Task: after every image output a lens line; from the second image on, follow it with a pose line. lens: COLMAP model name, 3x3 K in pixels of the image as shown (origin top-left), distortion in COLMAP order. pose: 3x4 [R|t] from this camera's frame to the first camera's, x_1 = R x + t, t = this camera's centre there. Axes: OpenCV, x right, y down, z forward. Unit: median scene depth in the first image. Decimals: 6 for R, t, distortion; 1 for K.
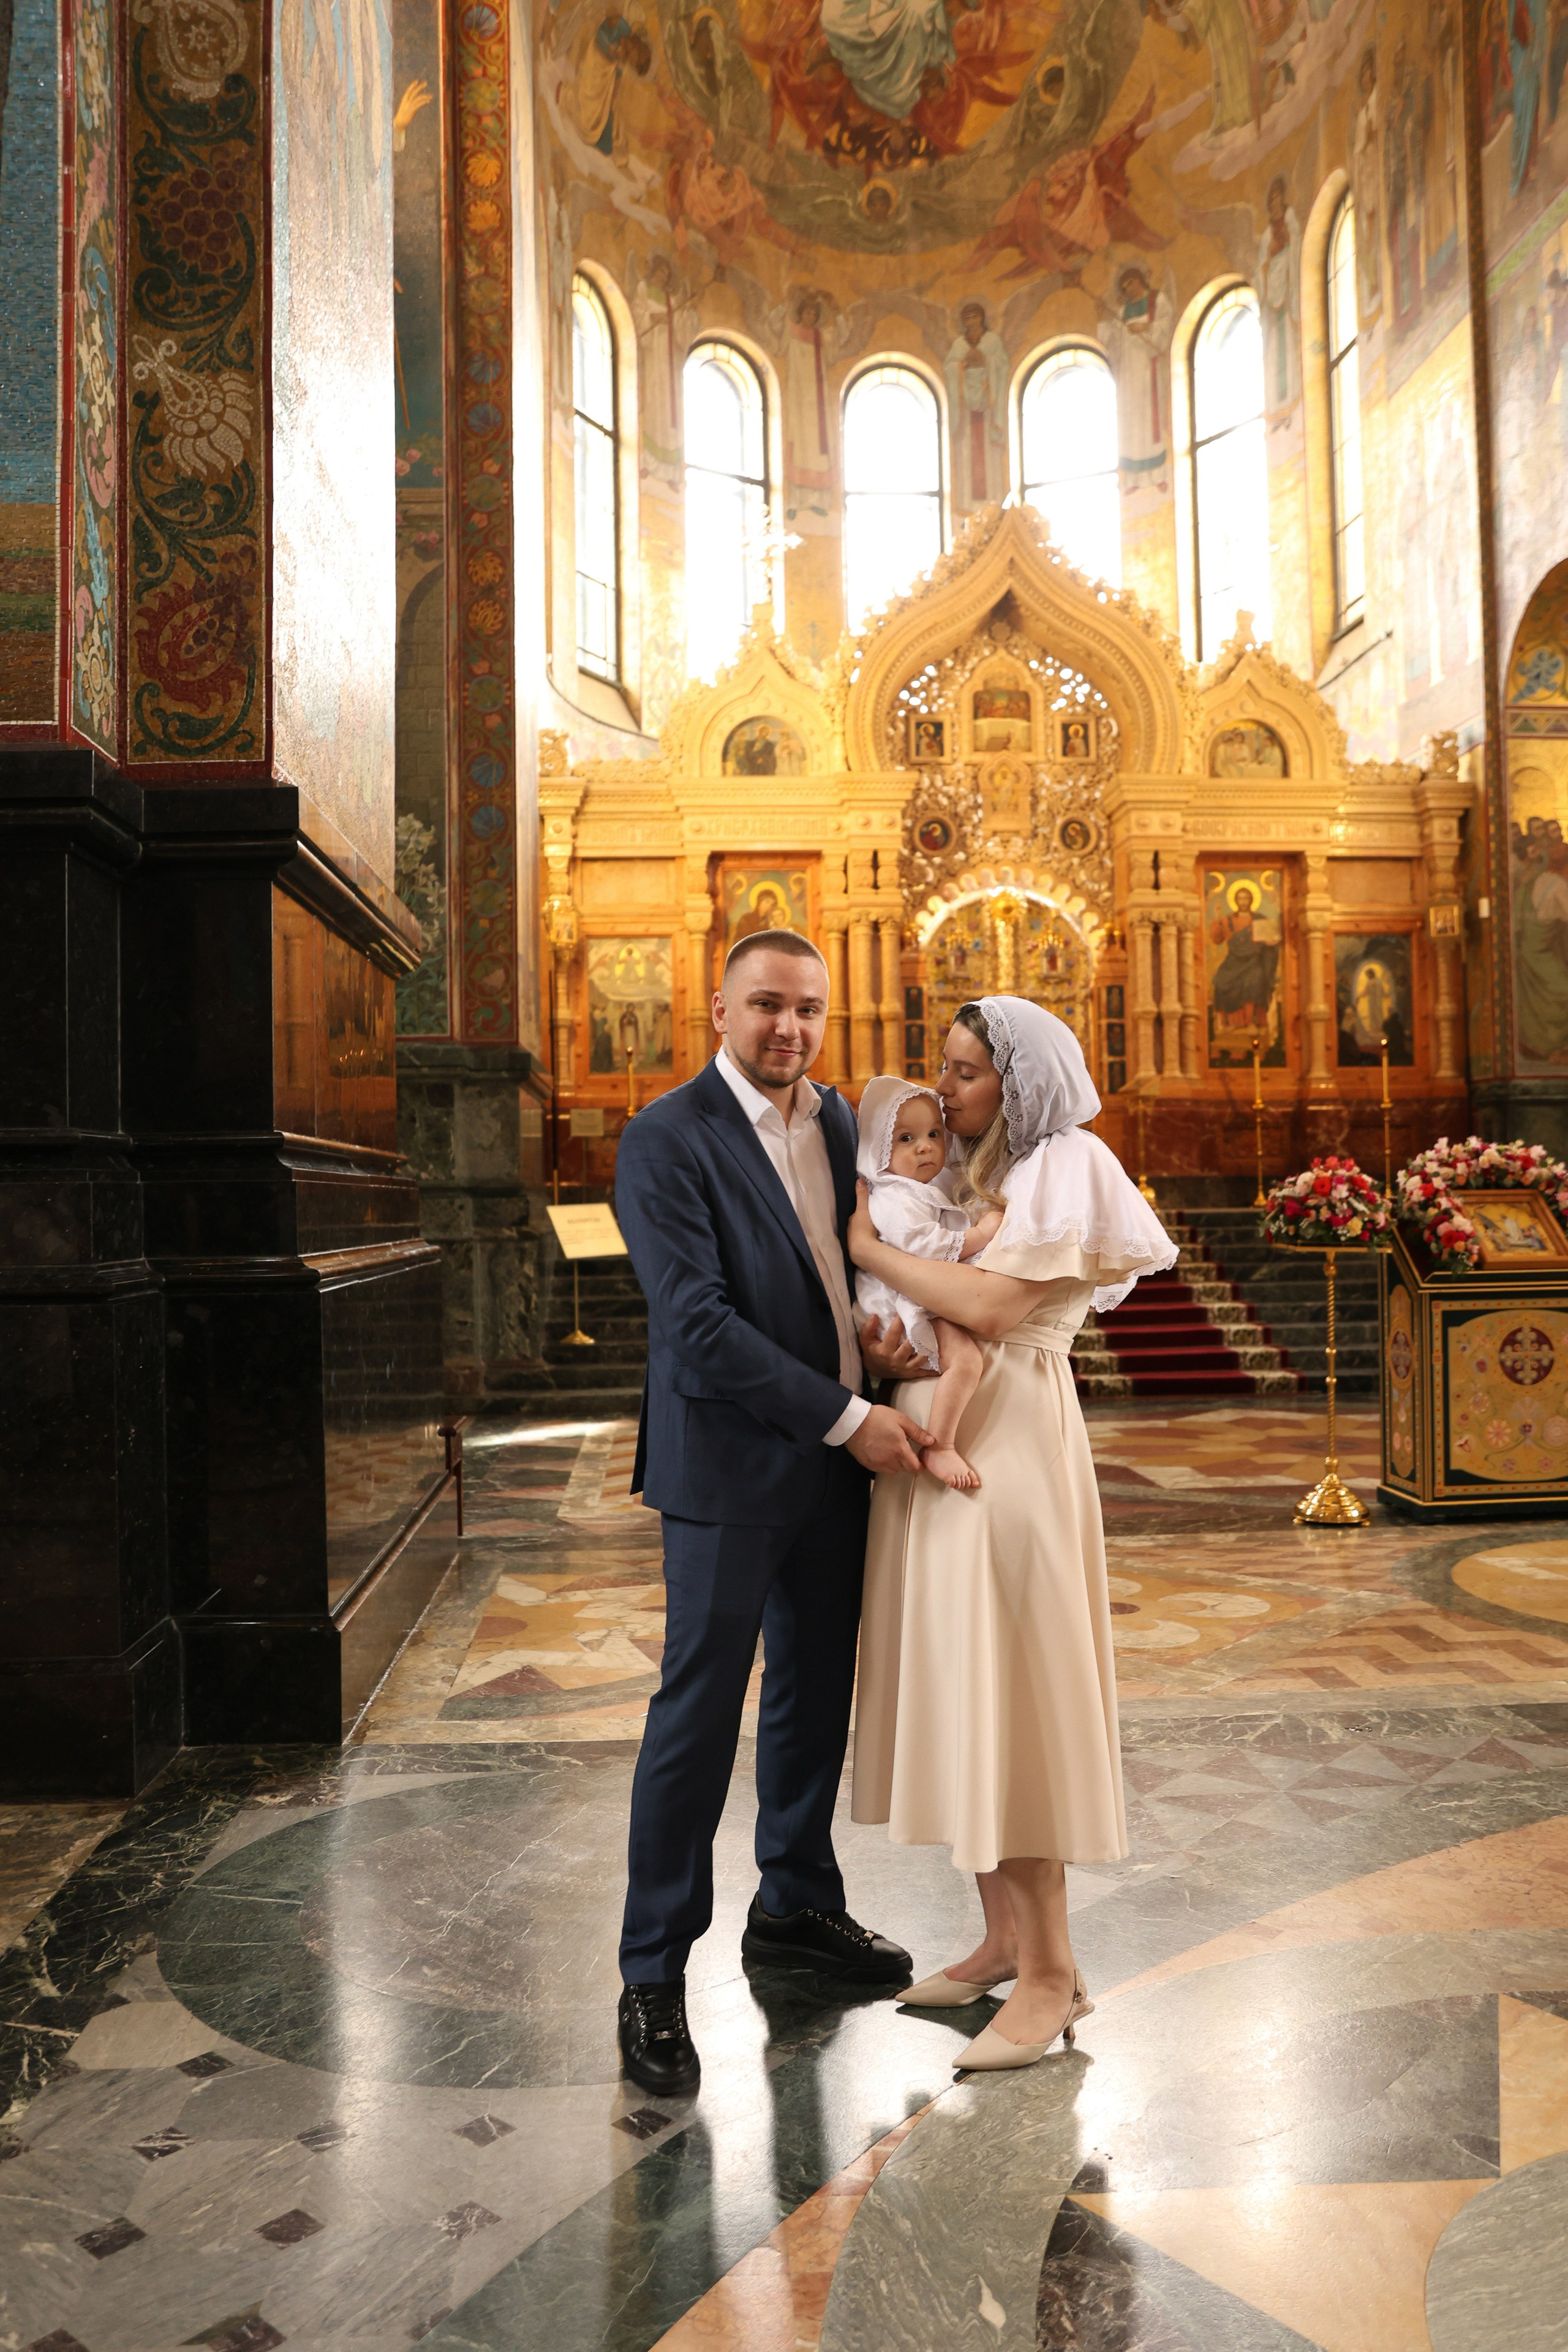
lens RADIAL K [[1769.7, 0, 792.1], [0, 1769.7, 1165.2], [0, 0, 1]] dist [-0.080414, 0.073451]
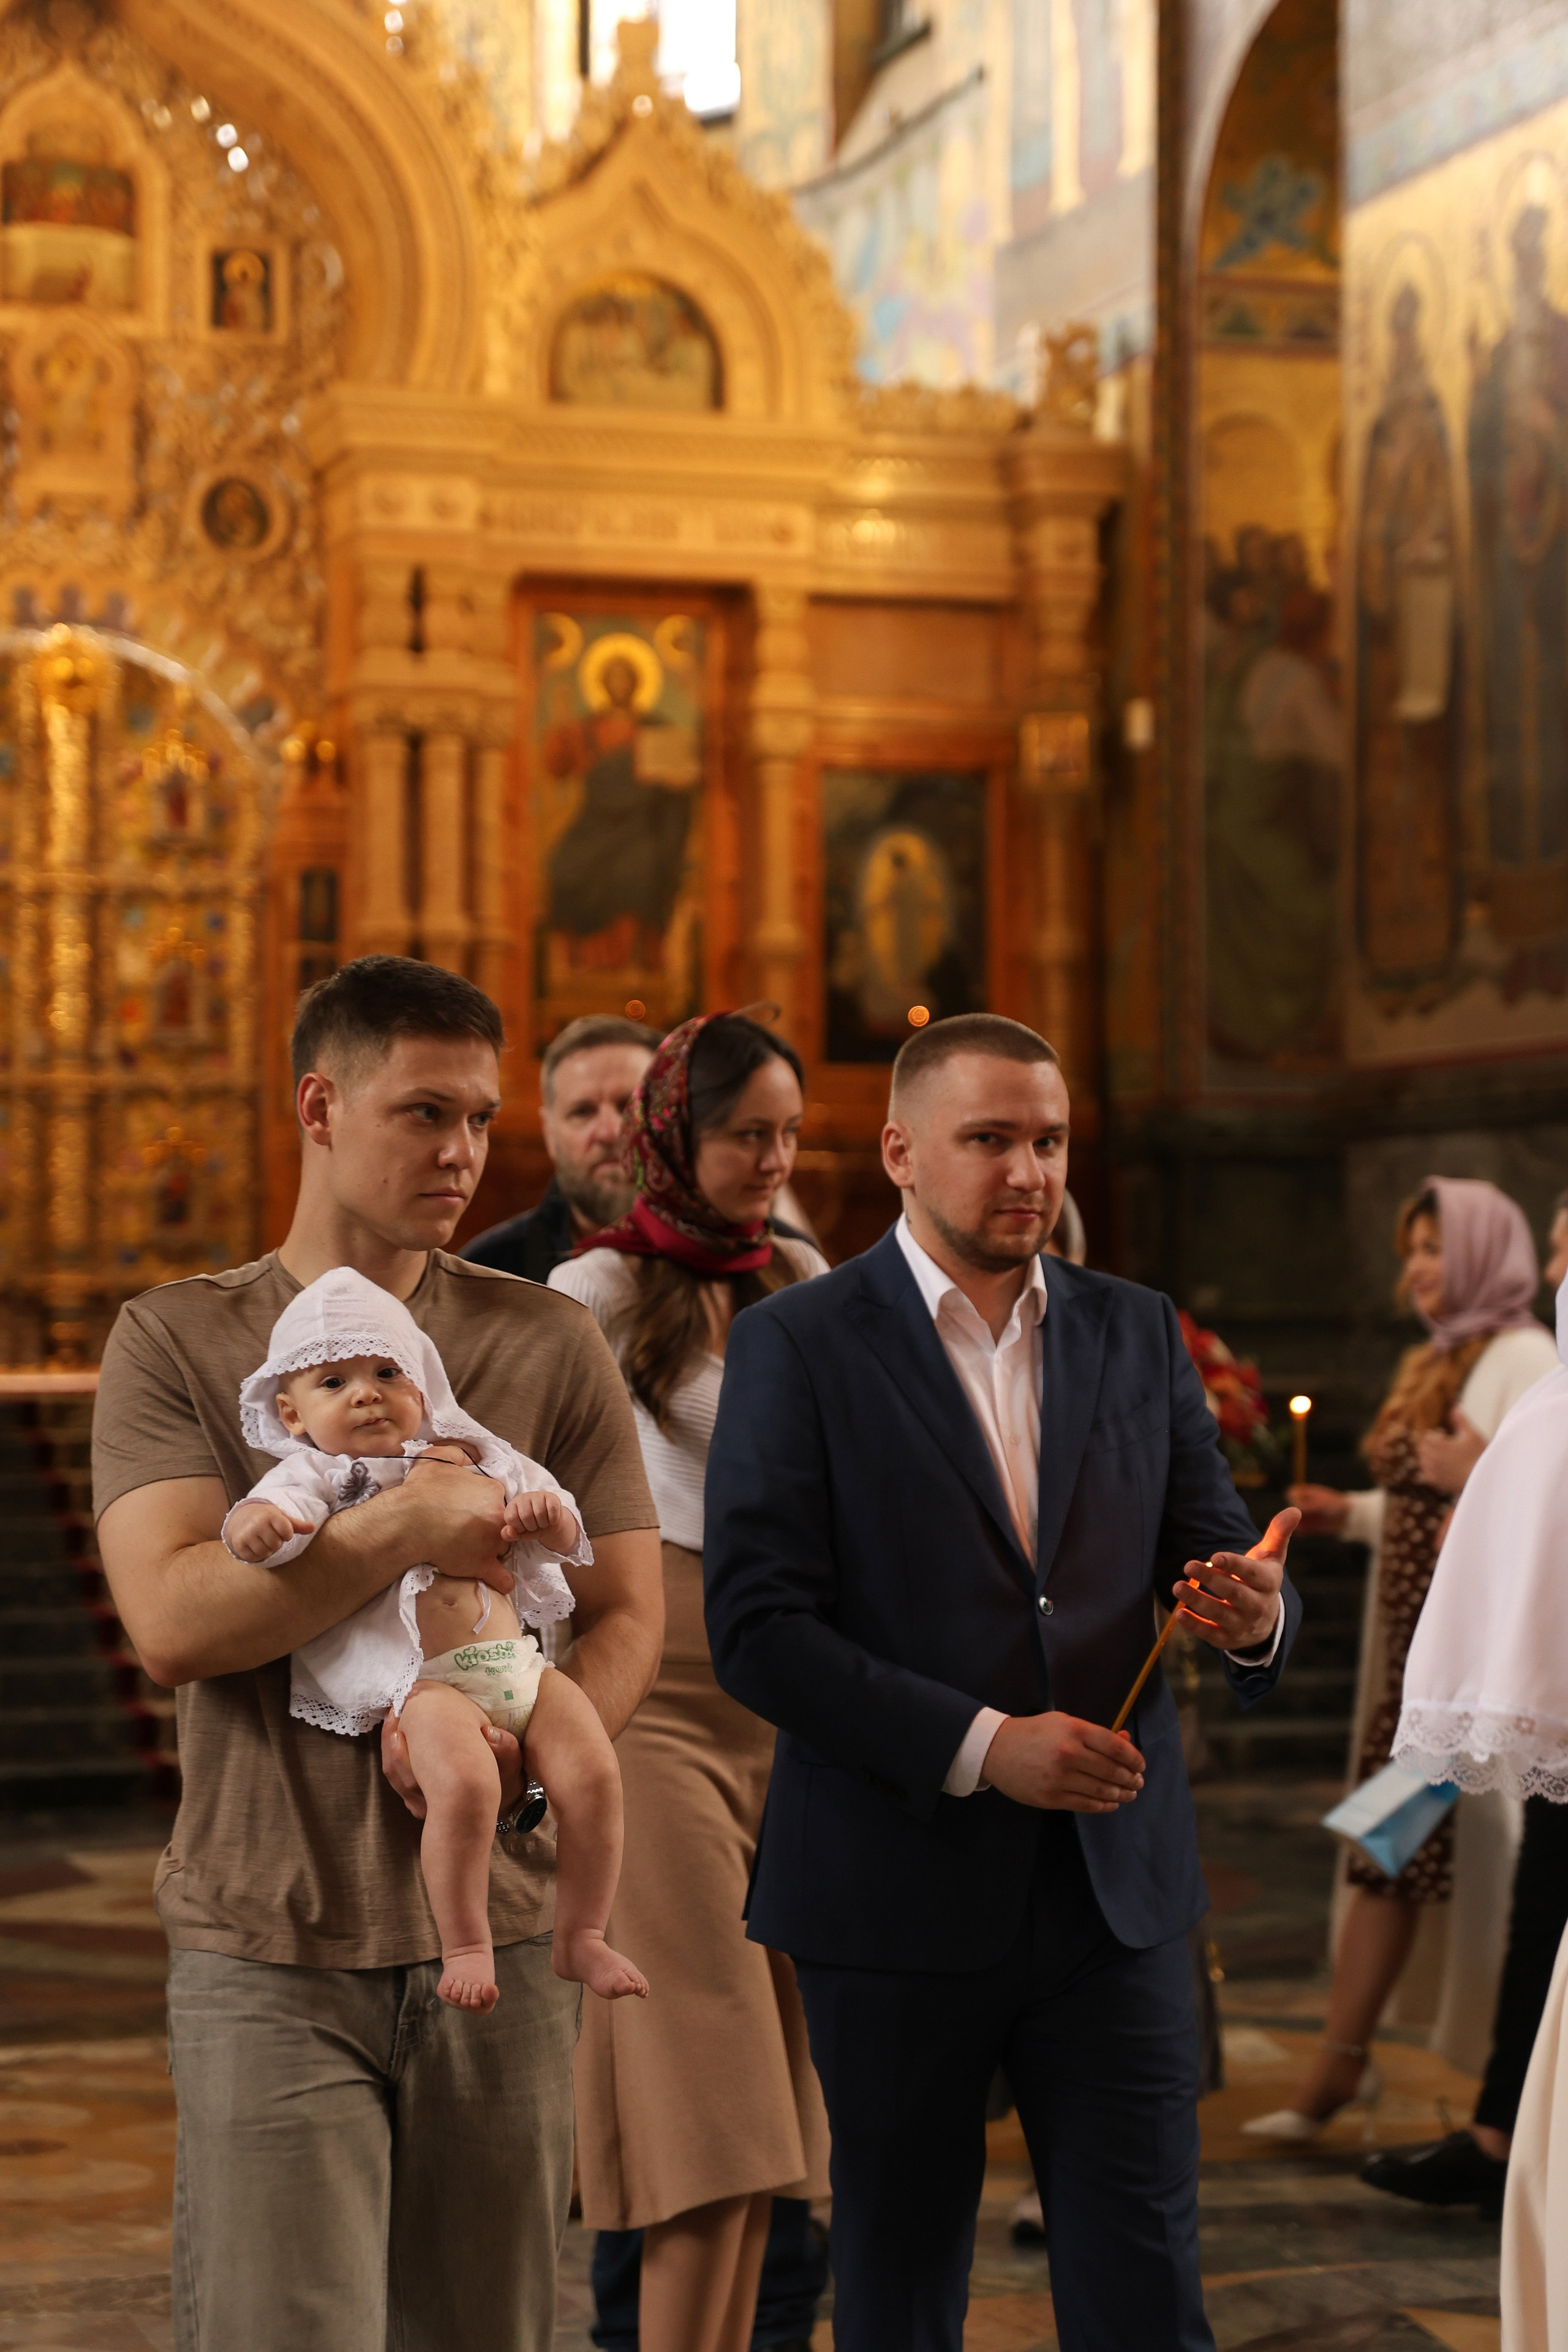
lens RADIAL K [[4758.3, 0, 792.4], [0, 4758.3, 1097.2], [0, 0, 1]] dist [0.231181, 0.000000]
pose [[0.970436, 0.024410, 0.240122, 0.014606], [-0.017355, 0.999355, -0.031451, -0.010509], [-0.240735, 0.026354, 0.970233, -0.170650]]
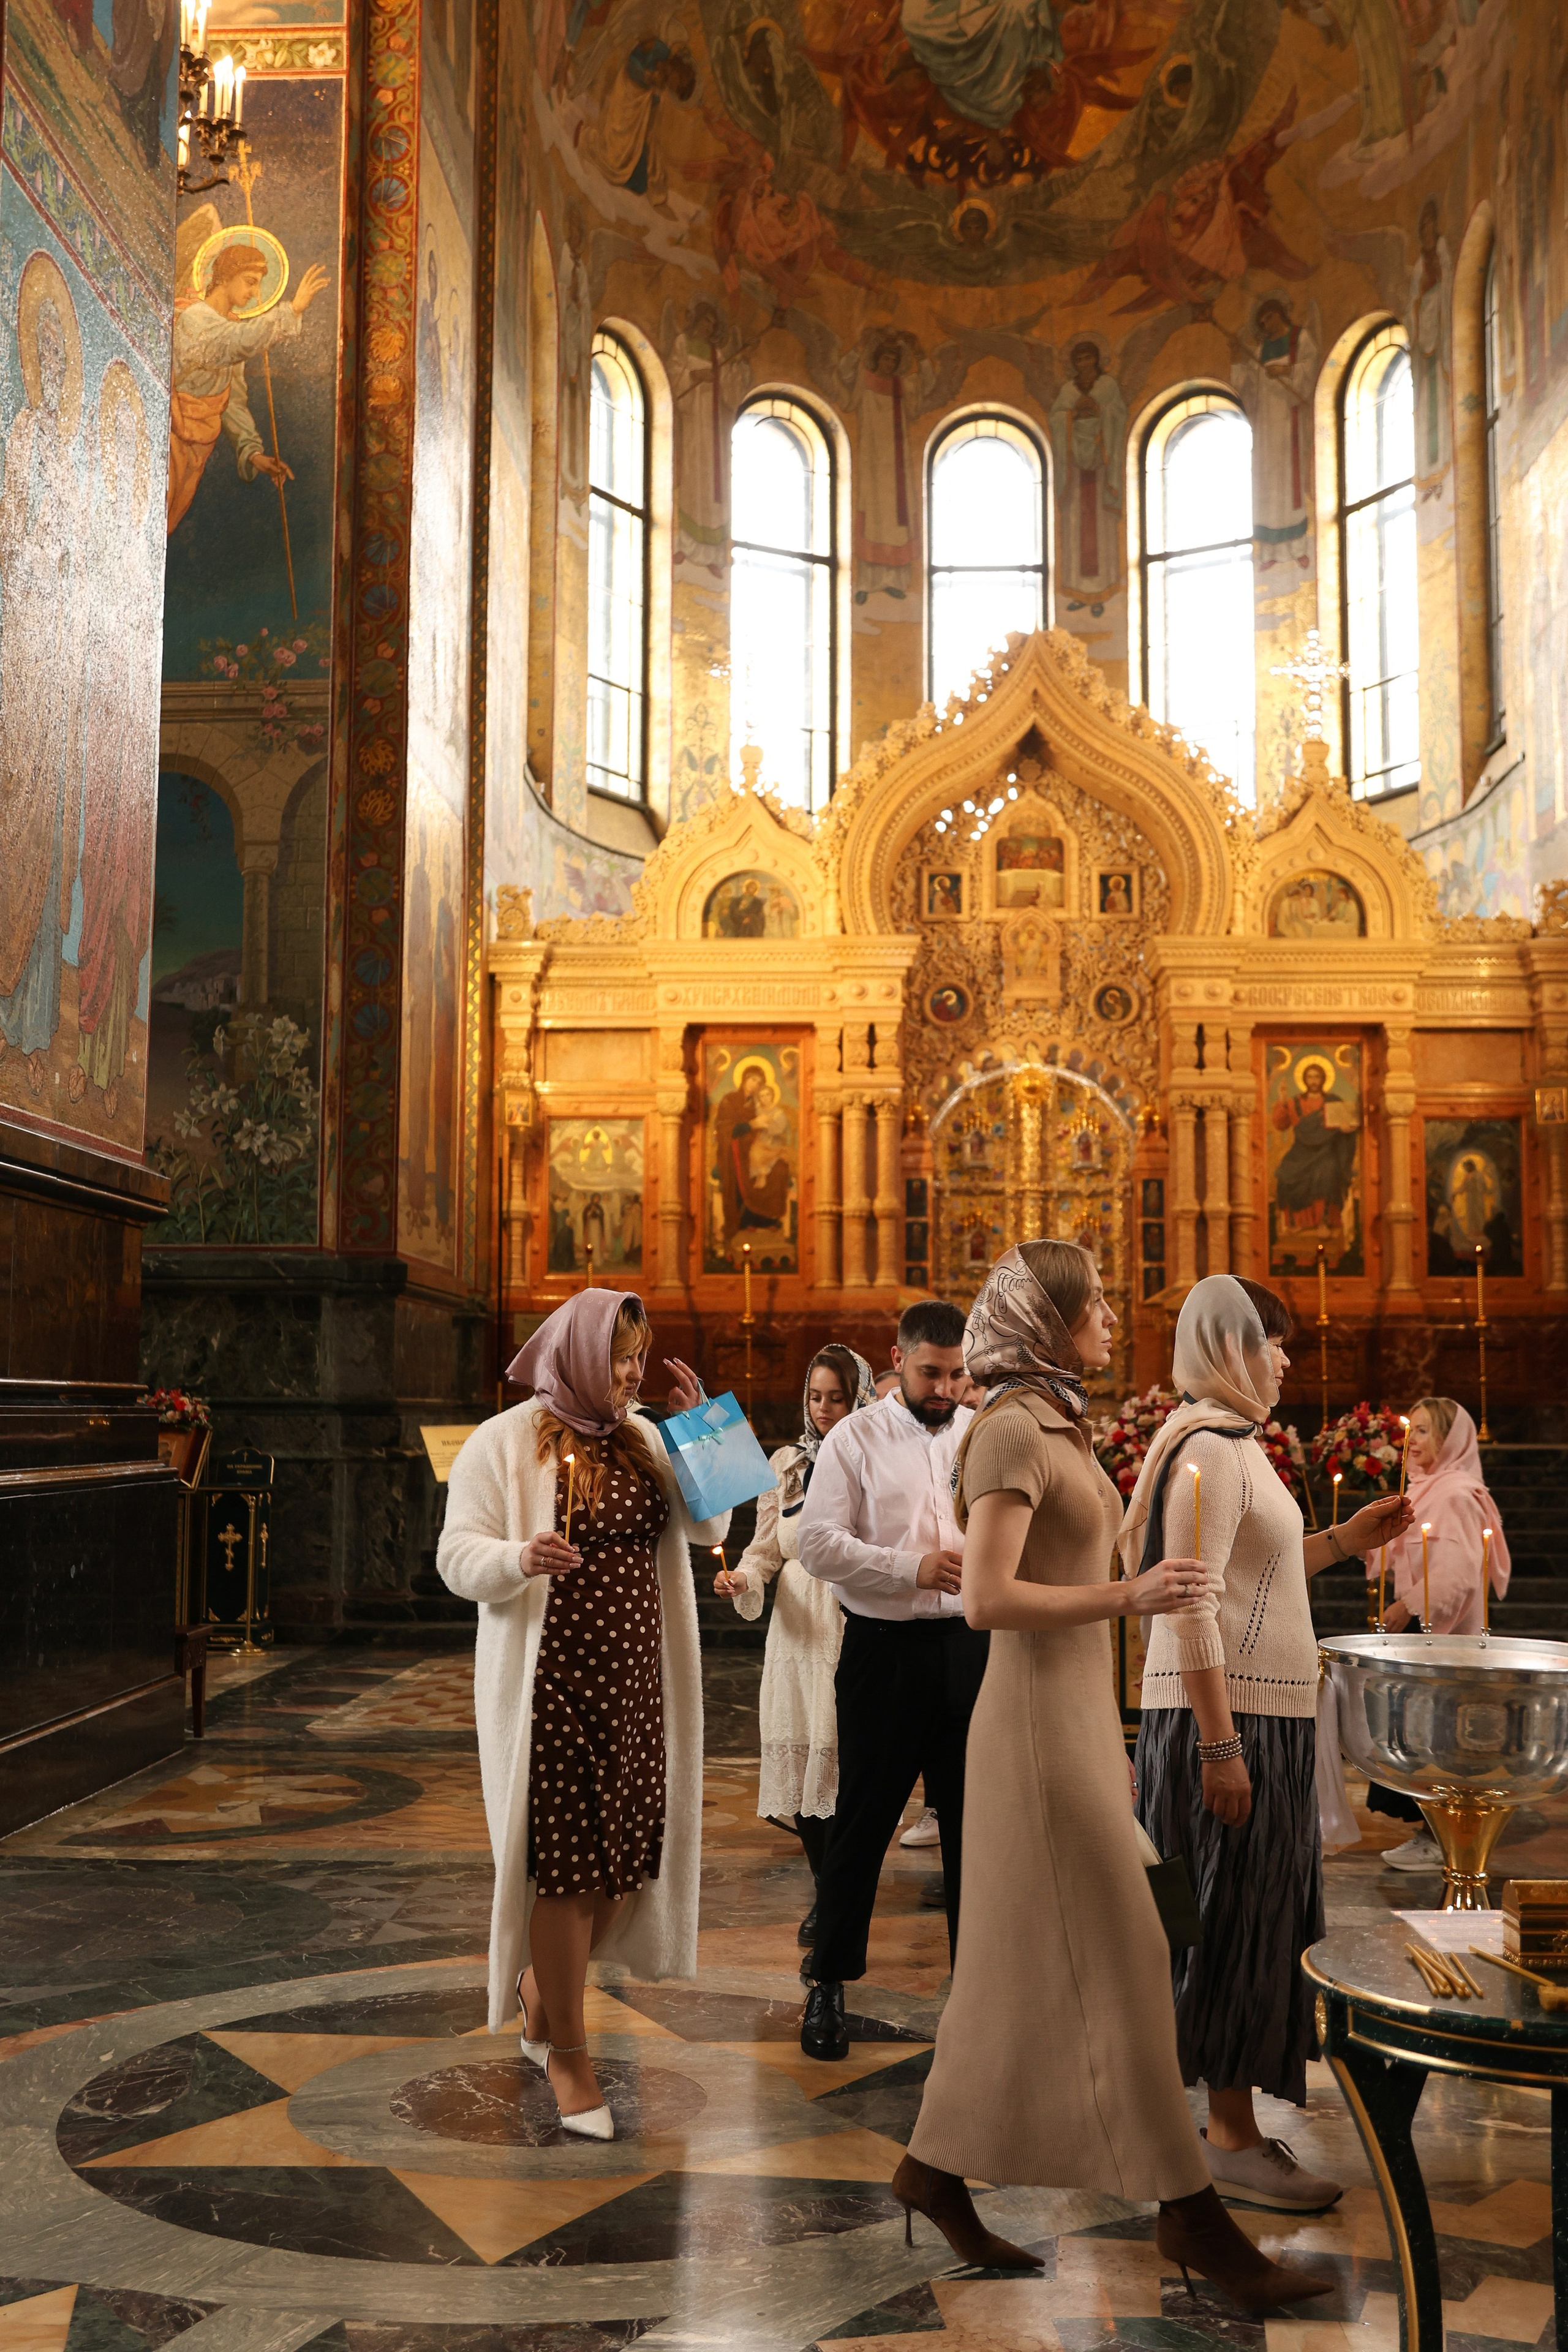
lens RADIAL K [[2398.3, 0, 795.2], [0, 2398.3, 1177.4], [0, 0, 1]] dist [-0.011908, 0.000000]
pose [[0.994984, 0.011578, -0.099360, 0.125004], [-0.019135, 0.996966, -0.075454, -0.011071], [0.098185, 0.076977, 0.992187, -0.176001]]
